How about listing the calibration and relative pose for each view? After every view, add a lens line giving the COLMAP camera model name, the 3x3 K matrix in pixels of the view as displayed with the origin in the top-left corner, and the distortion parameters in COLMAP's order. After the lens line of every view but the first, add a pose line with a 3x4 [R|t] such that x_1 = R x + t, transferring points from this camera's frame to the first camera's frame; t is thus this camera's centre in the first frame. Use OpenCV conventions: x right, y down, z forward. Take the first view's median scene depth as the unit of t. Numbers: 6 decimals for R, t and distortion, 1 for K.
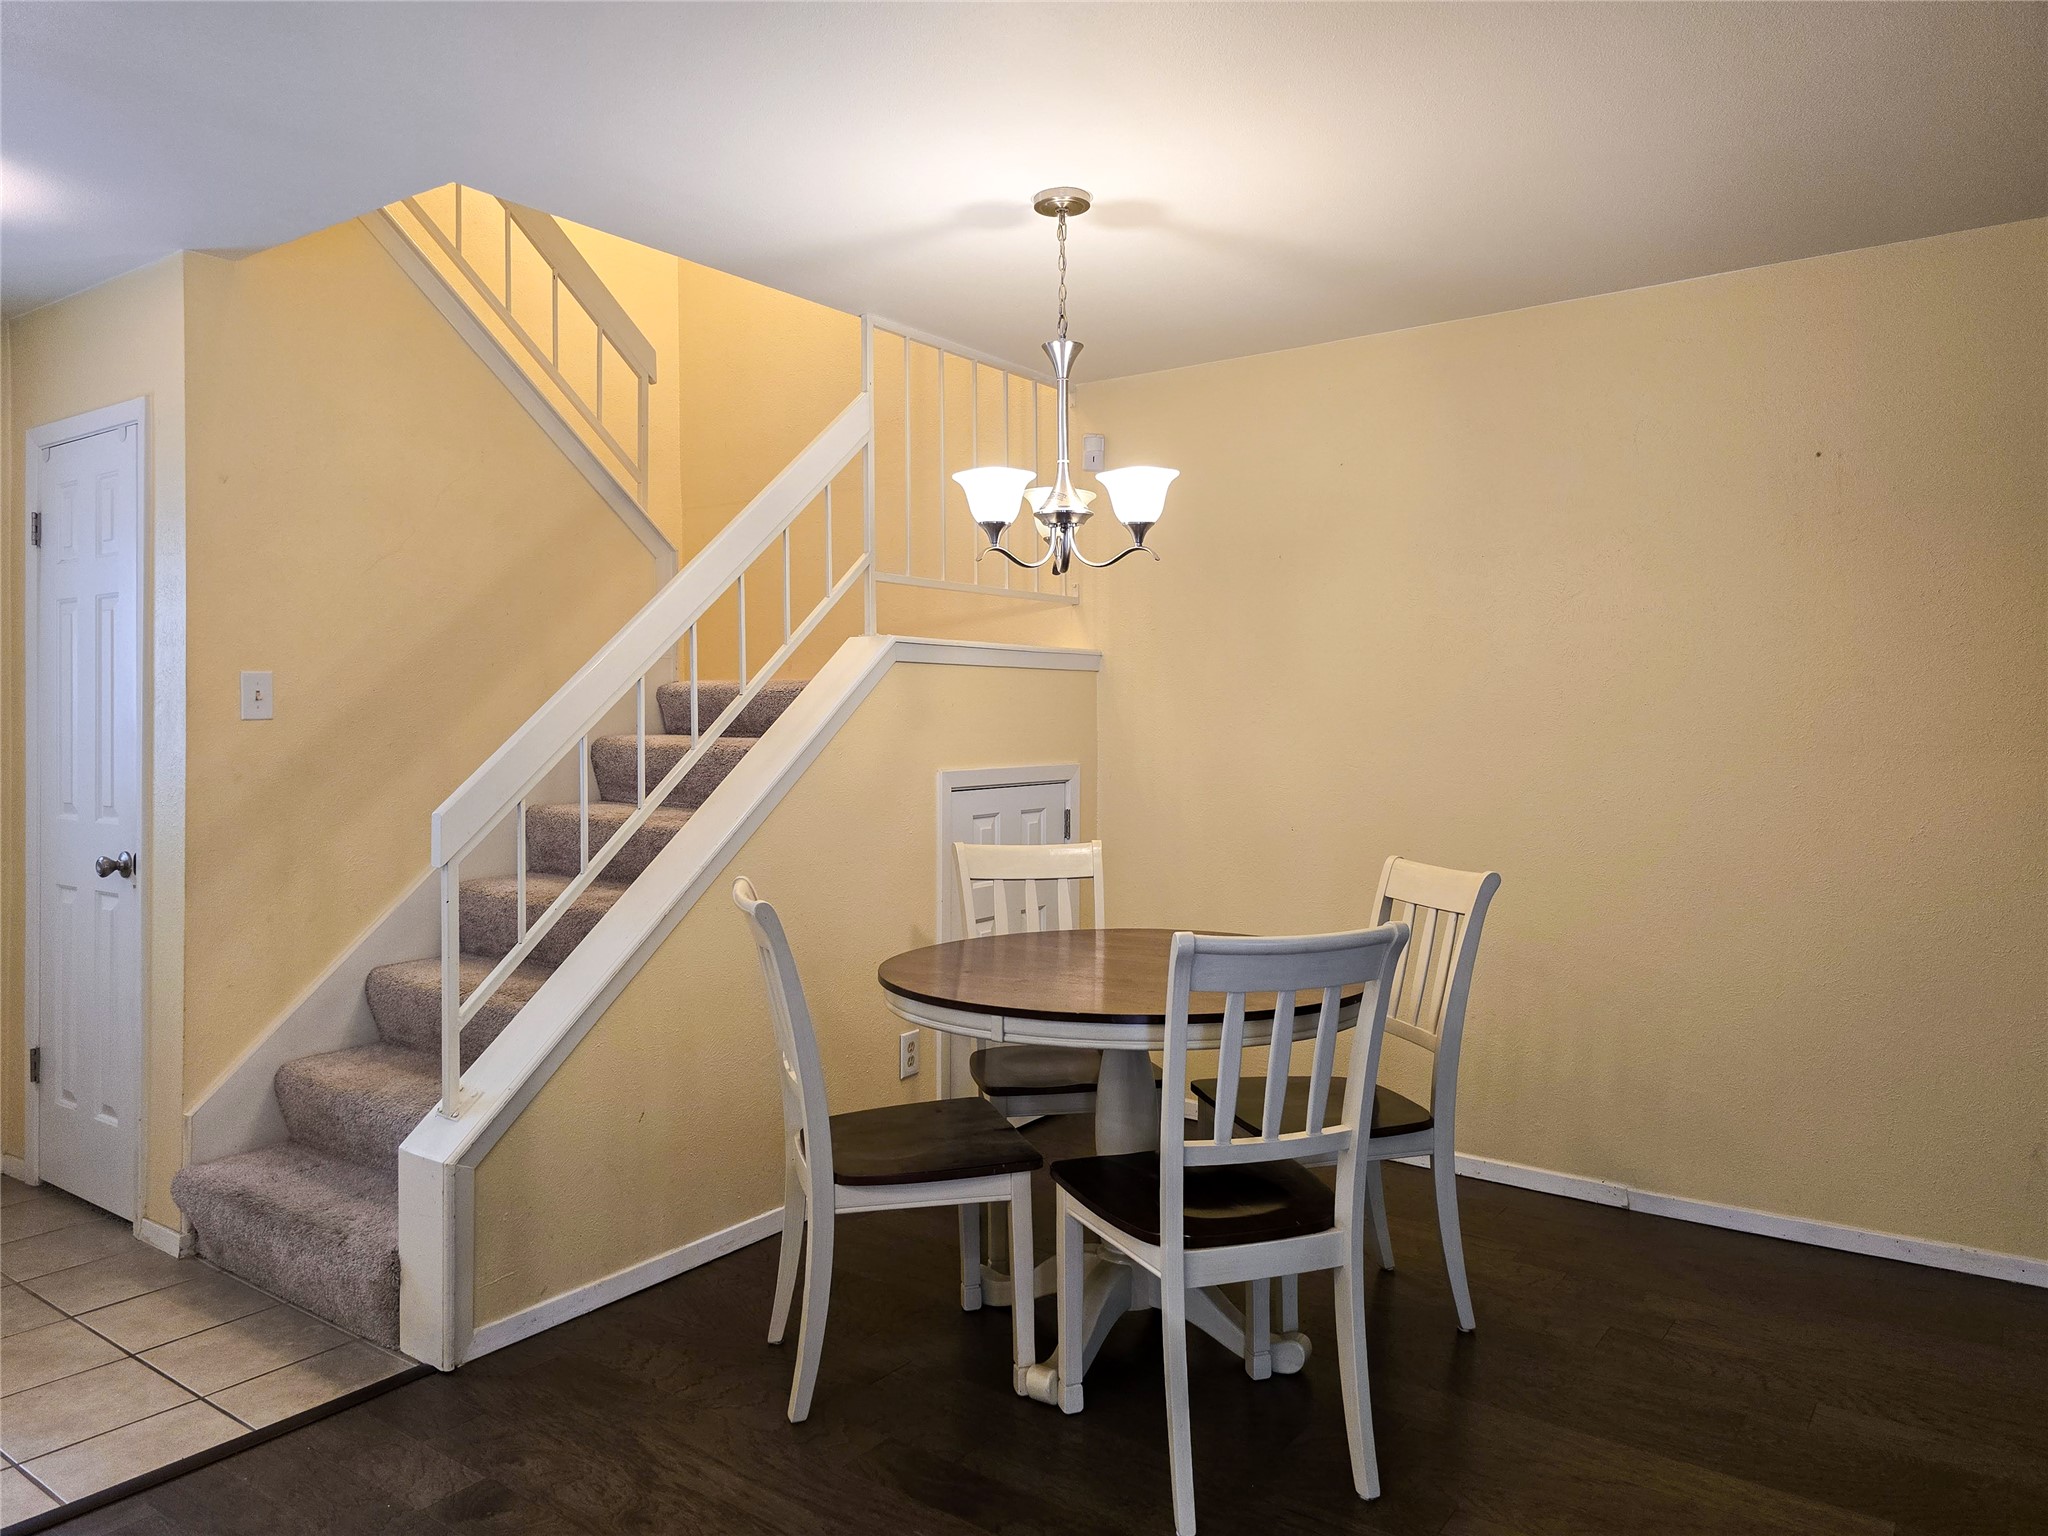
lens RADIAL K [[1384.6, 0, 1021.4], [0, 1384.6, 692.3], [0, 0, 1]] dist [0.033437, -0.012433]
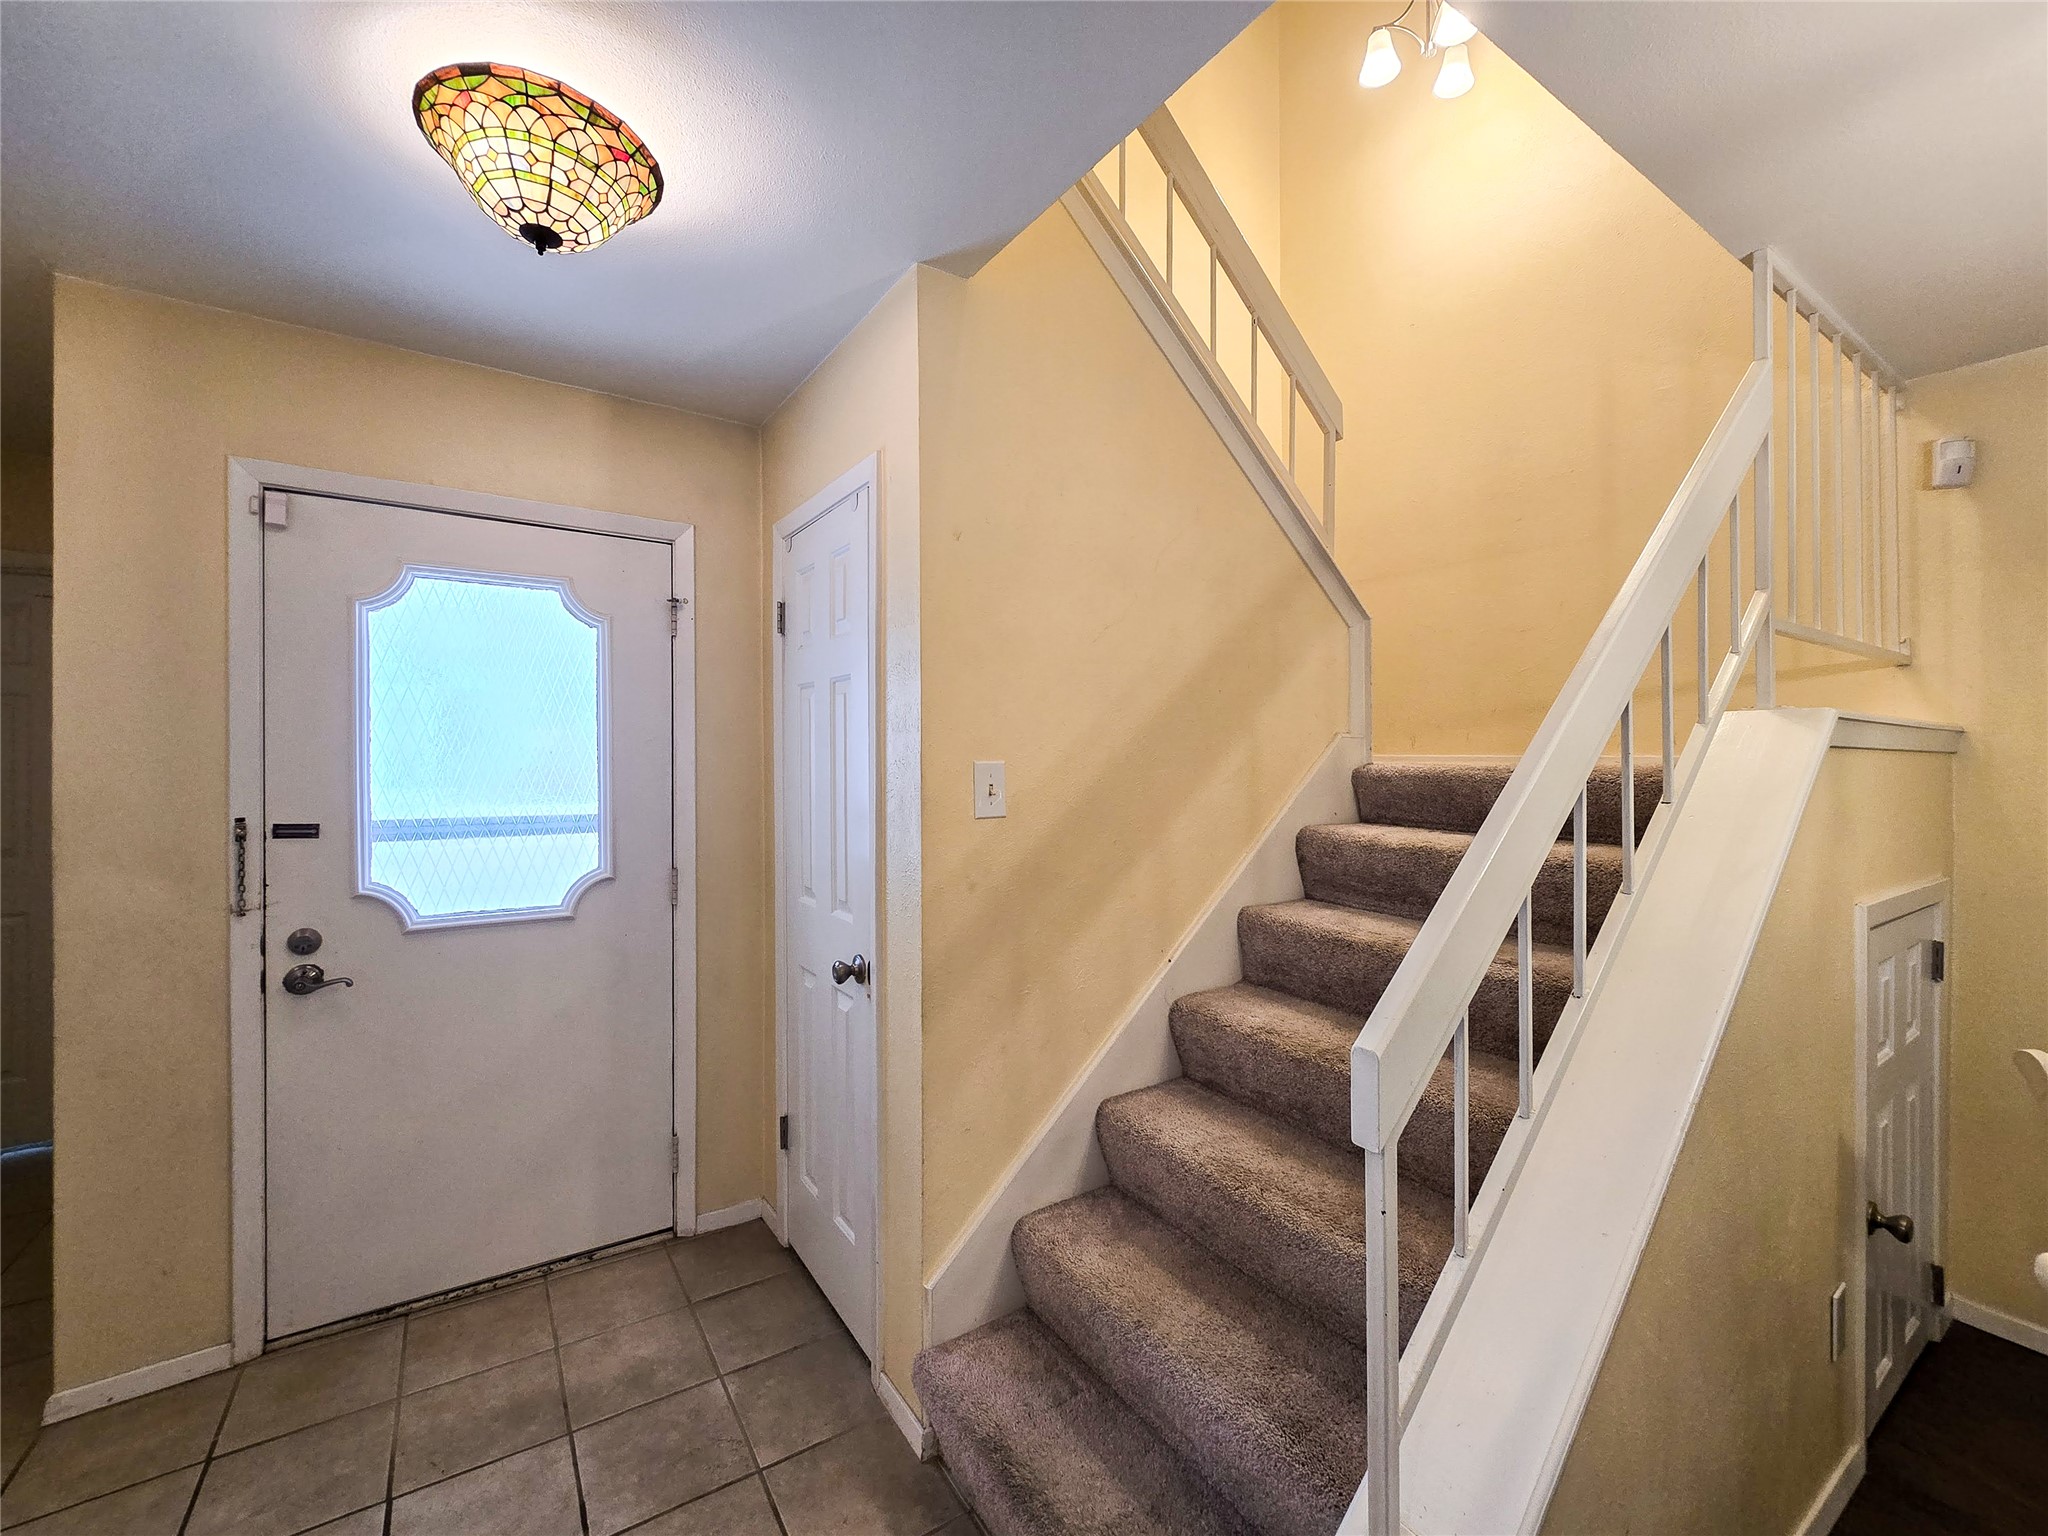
lens RADIAL K [[842.4, 0, 1026.2], [0, 842.4, 773.5], [0, 0, 1]] dist [0.009384, 0.000897]
pose [[0.938926, 0.012341, -0.343898, -0.339594], [-0.001575, 0.999500, 0.031569, -0.023114], [0.344115, -0.029100, 0.938476, 0.509019]]
